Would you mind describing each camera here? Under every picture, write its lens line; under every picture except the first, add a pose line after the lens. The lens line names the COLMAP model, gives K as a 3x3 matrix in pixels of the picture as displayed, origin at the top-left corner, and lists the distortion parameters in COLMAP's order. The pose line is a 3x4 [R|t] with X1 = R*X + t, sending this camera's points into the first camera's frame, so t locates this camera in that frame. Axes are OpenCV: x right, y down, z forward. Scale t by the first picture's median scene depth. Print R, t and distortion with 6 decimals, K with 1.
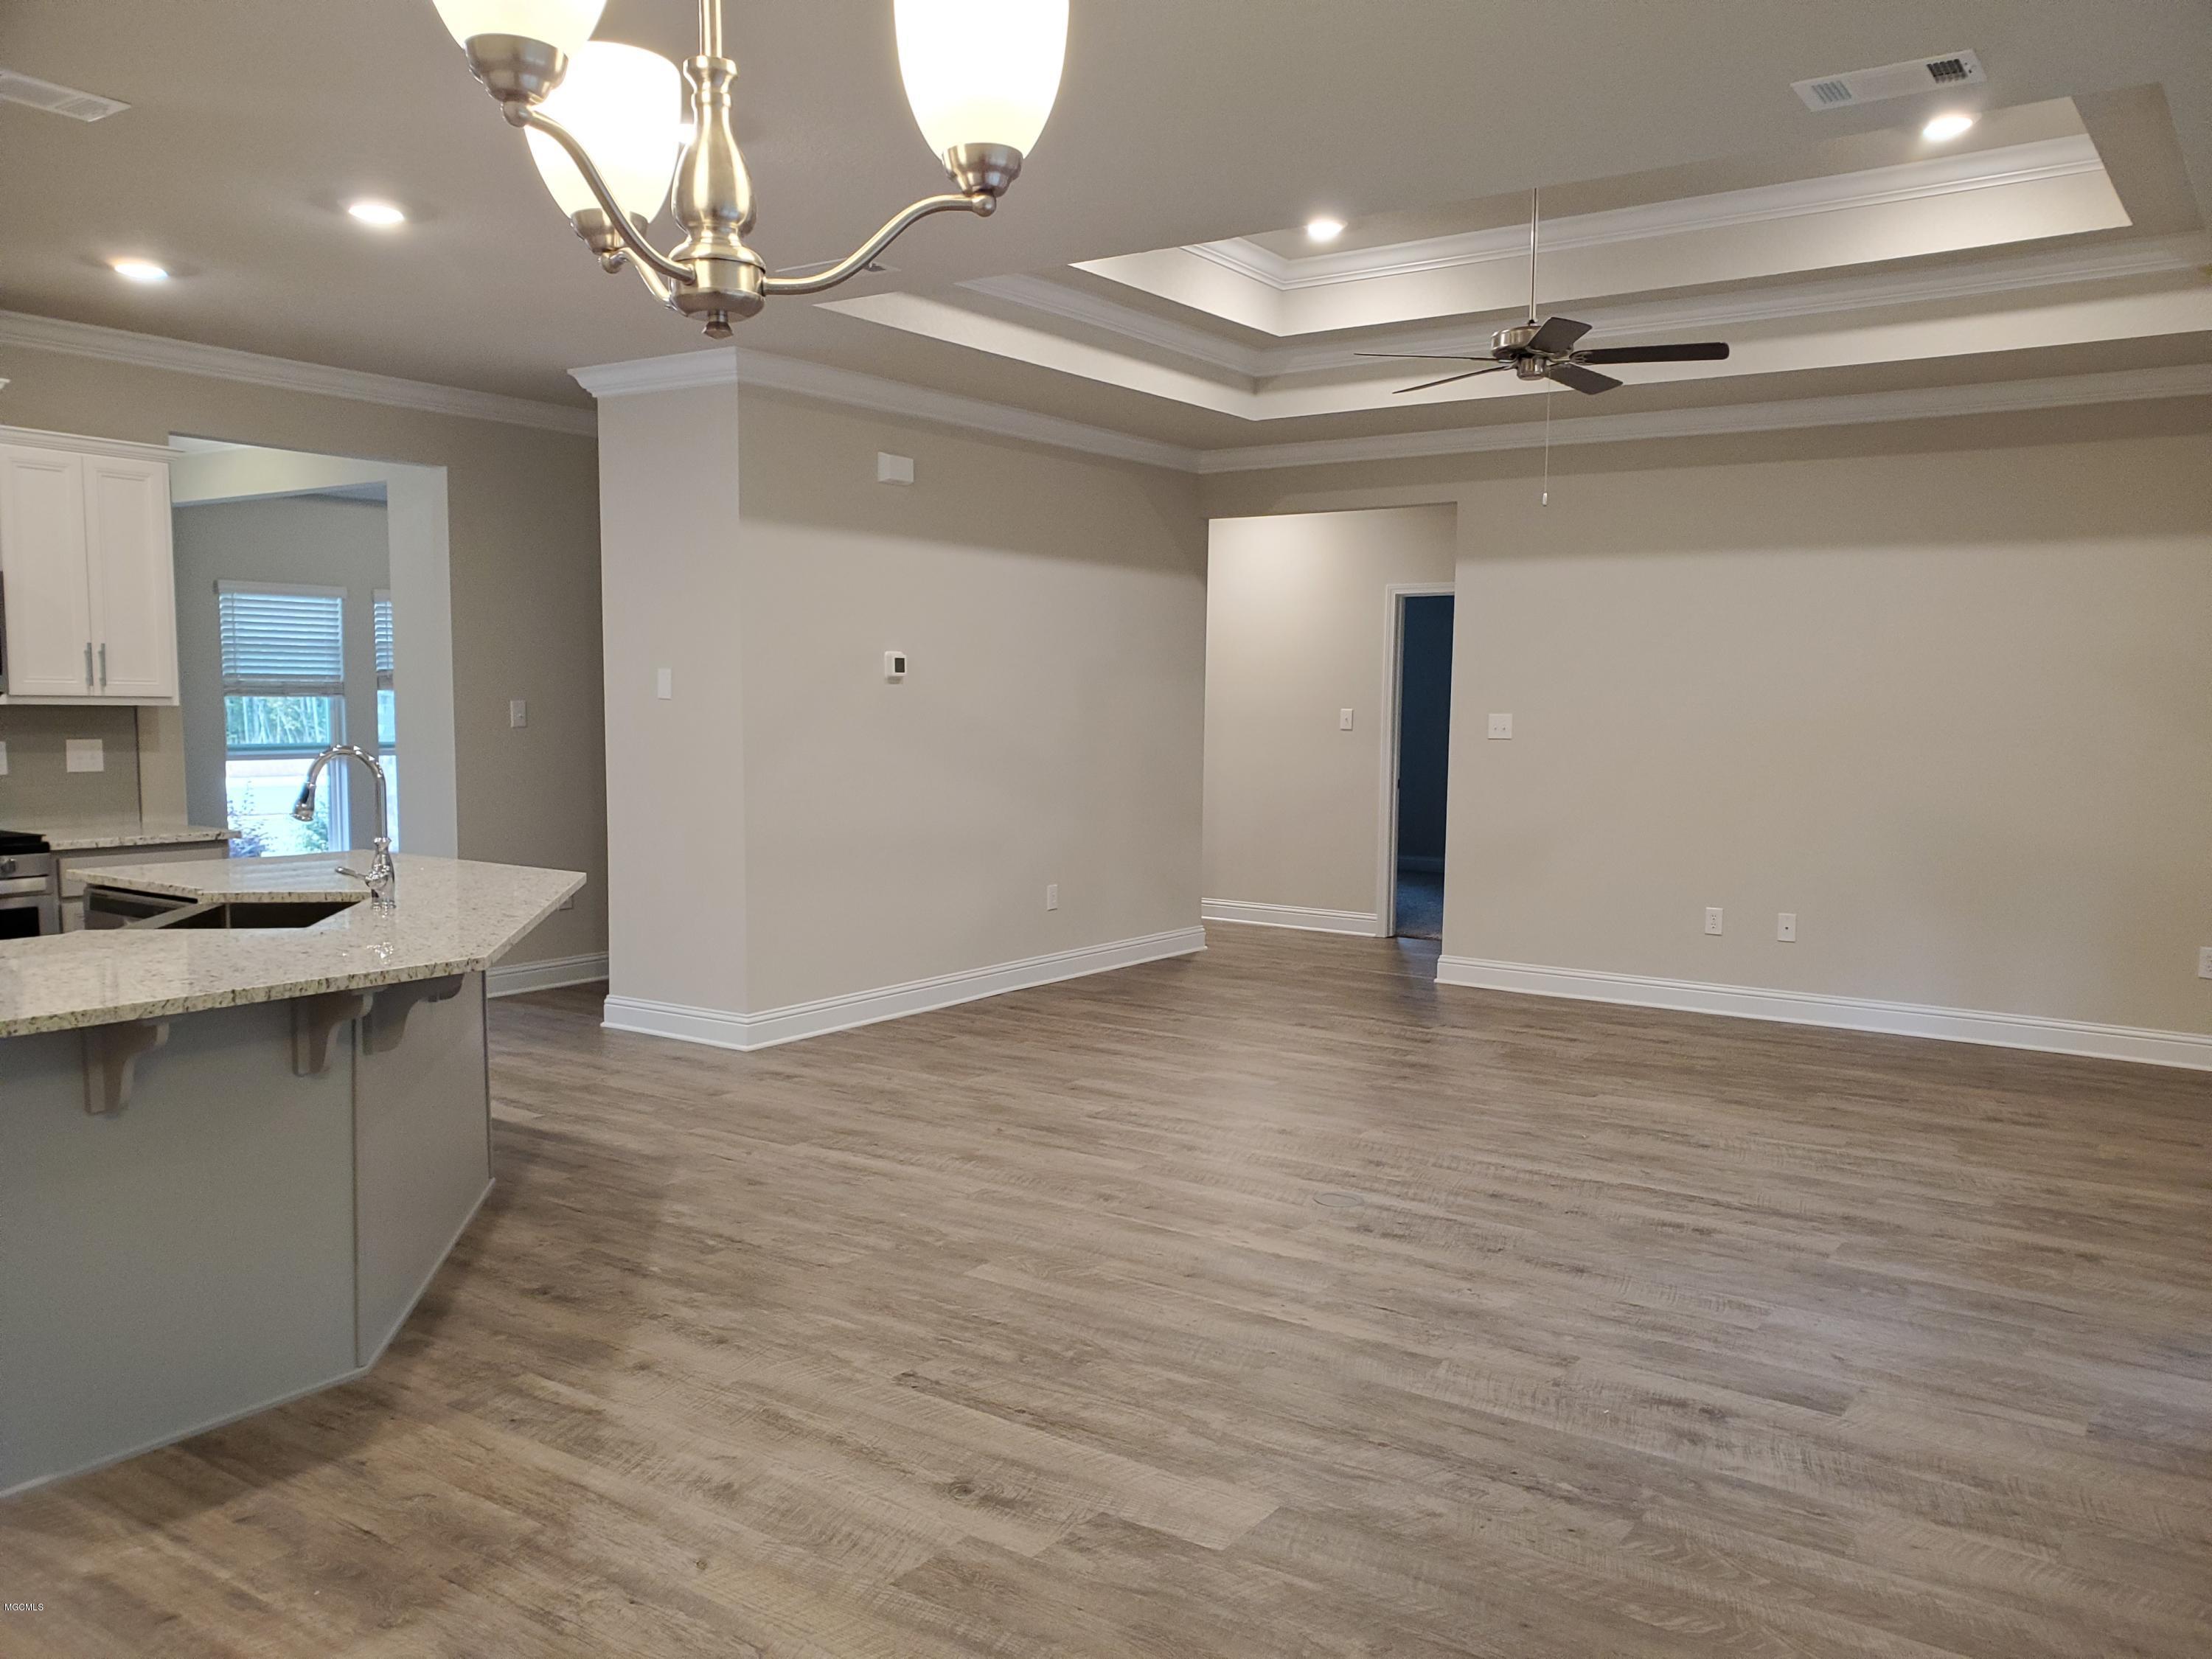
lens RADIAL K [[1708.1, 0, 1112.5], [0, 1708.1, 869.2], [0, 0, 1]] dist [0.001128, -0.002757]
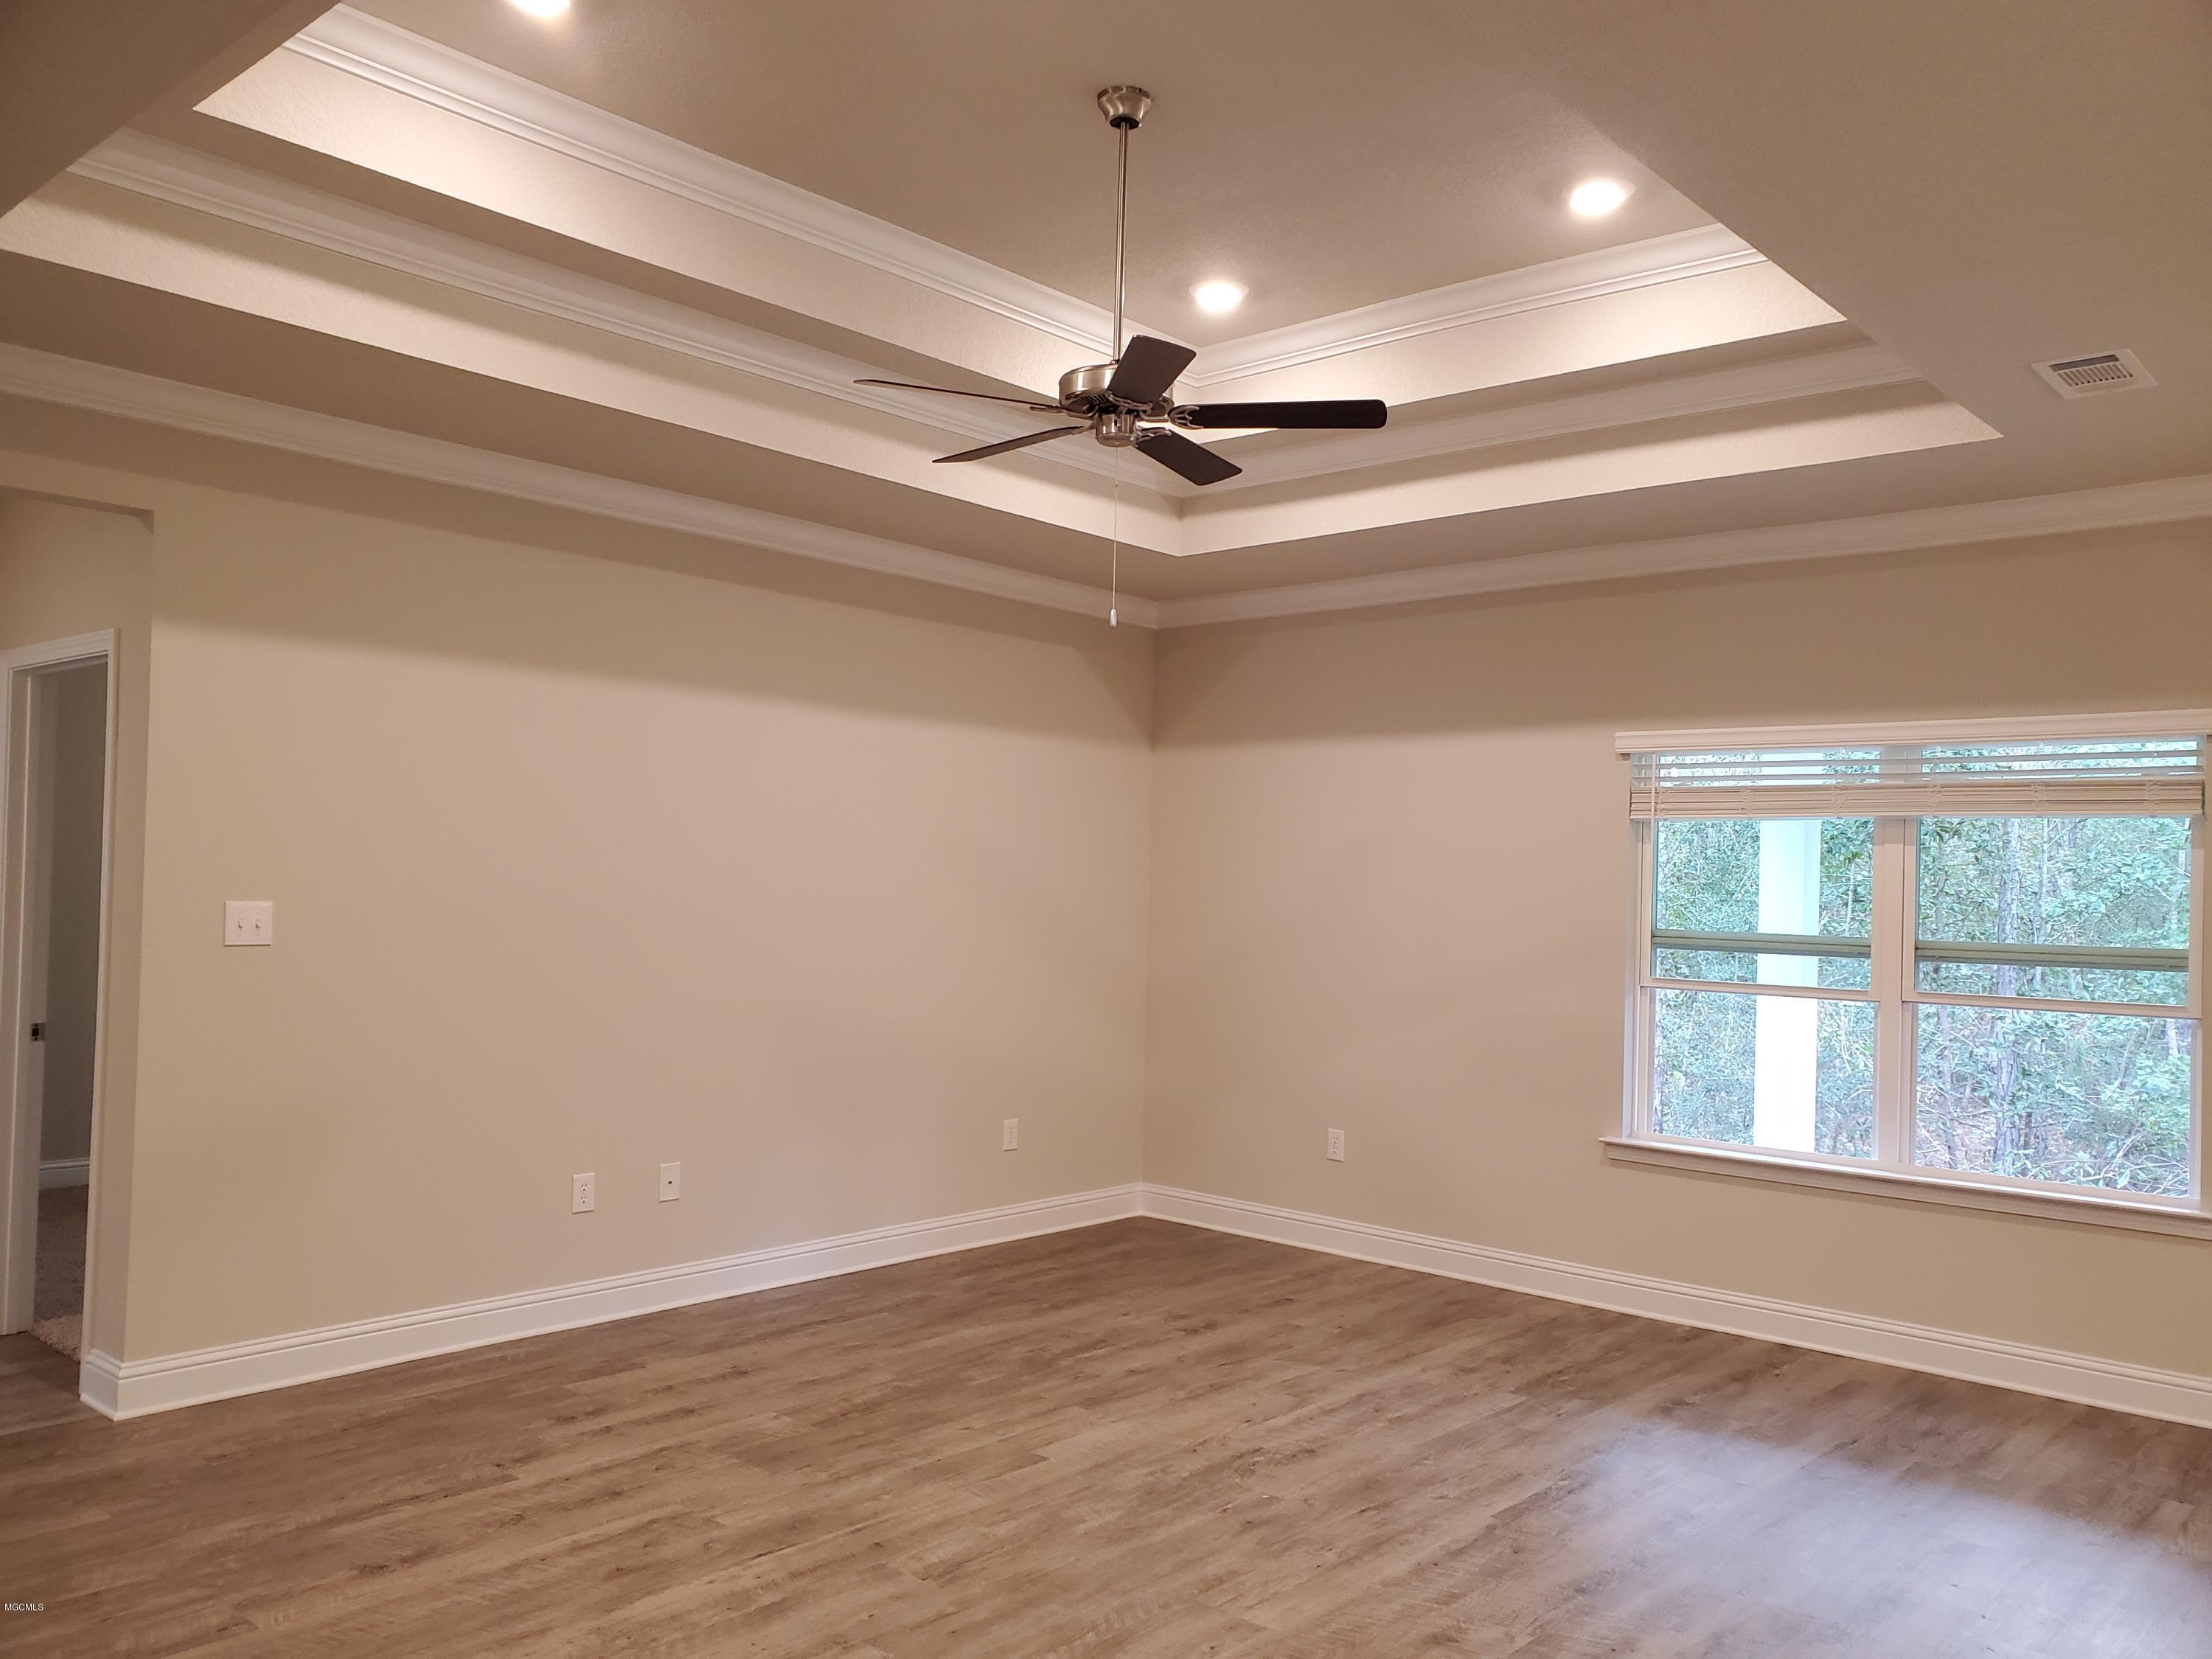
lens RADIAL K [[1708.1, 0, 1112.5], [0, 1708.1, 869.2], [0, 0, 1]] dist [0.001128, -0.002757]
pose [[0.103550, 0.005322, 0.994610, -0.566376], [0.076761, 0.996960, -0.013326, -0.131354], [-0.991658, 0.077727, 0.102827, 1.200607]]
